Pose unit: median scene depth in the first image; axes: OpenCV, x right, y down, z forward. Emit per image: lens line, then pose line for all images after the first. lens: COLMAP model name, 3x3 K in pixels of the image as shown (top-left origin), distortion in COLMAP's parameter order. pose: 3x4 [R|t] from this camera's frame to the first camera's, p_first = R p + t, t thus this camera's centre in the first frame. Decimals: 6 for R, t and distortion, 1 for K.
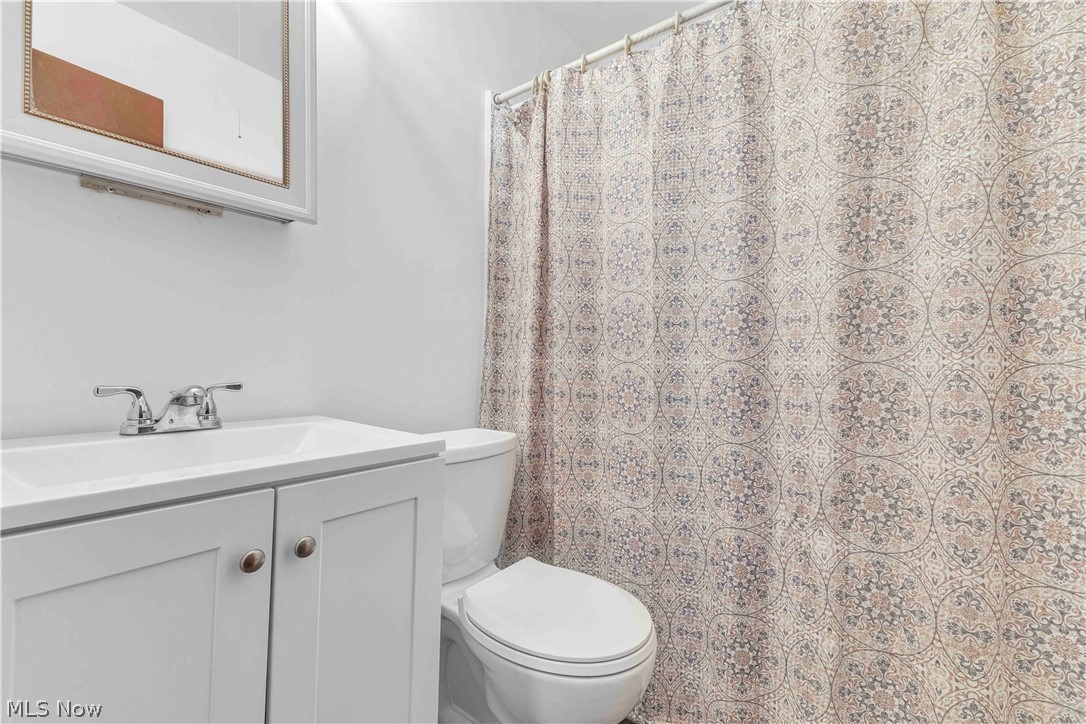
lens RADIAL K [[480.2, 0, 541.4], [0, 480.2, 375.1], [0, 0, 1]] dist [0.013581, -0.008009]
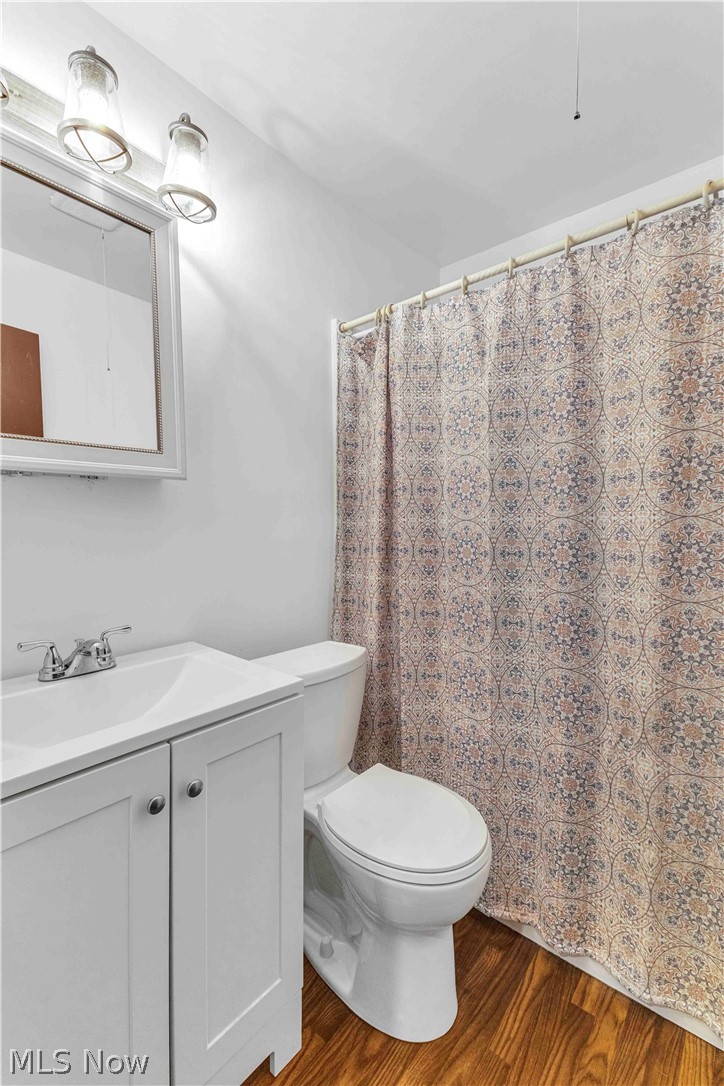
lens RADIAL K [[480.2, 0, 362.0], [0, 480.2, 543.0], [0, 0, 1]] dist [0.013581, -0.008009]
pose [[0.998019, -0.015738, -0.060919, 0.011576], [0.018139, 0.999072, 0.039058, -0.193435], [0.060248, -0.040085, 0.997378, -0.108877]]
